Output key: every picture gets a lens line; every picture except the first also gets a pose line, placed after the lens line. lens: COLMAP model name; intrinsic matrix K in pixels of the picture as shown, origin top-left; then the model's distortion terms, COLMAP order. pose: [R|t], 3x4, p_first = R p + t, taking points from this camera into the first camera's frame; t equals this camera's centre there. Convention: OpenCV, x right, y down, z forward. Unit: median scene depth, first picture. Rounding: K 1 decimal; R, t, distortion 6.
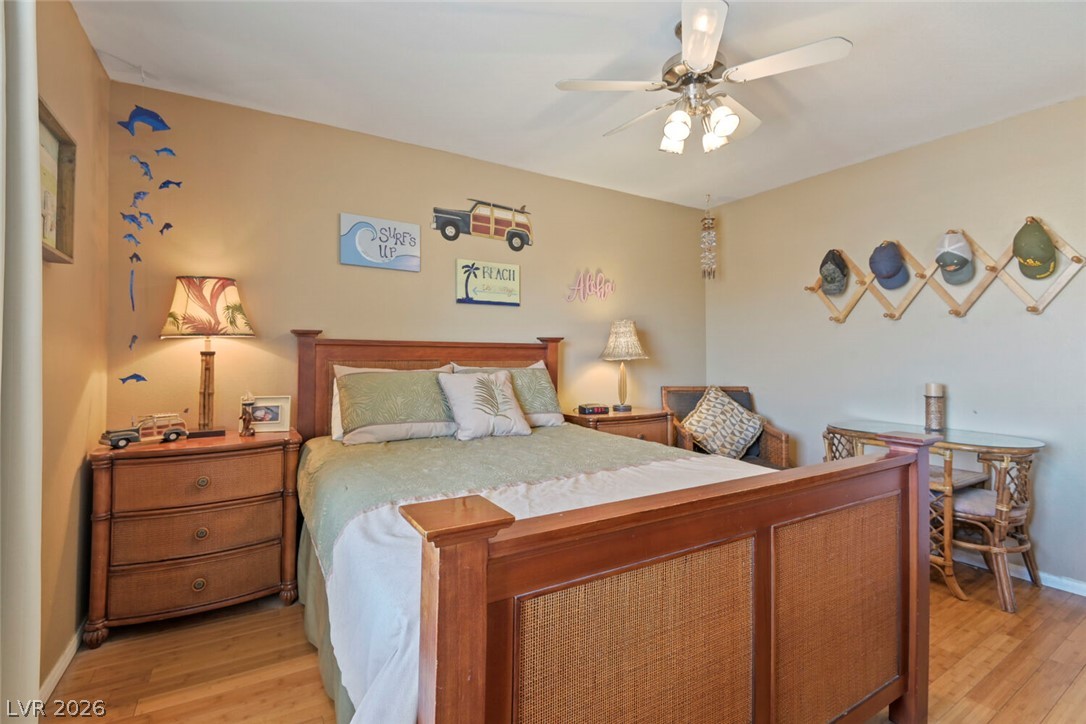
lens RADIAL K [[502.3, 0, 555.7], [0, 502.3, 360.3], [0, 0, 1]] dist [0.027709, -0.024026]
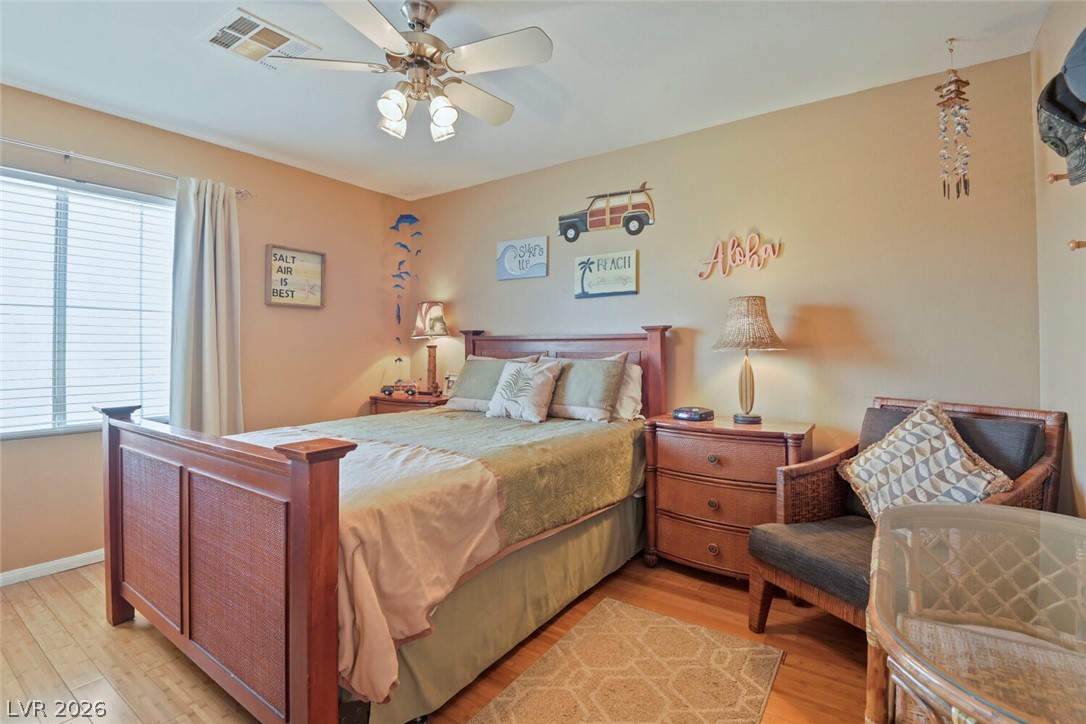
lens RADIAL K [[502.3, 0, 555.7], [0, 502.3, 360.3], [0, 0, 1]] dist [0.027709, -0.024026]
pose [[0.412417, 0.021519, -0.910741, 0.759755], [-0.001916, 0.999739, 0.022754, -0.005453], [0.910993, -0.007639, 0.412351, 0.503680]]
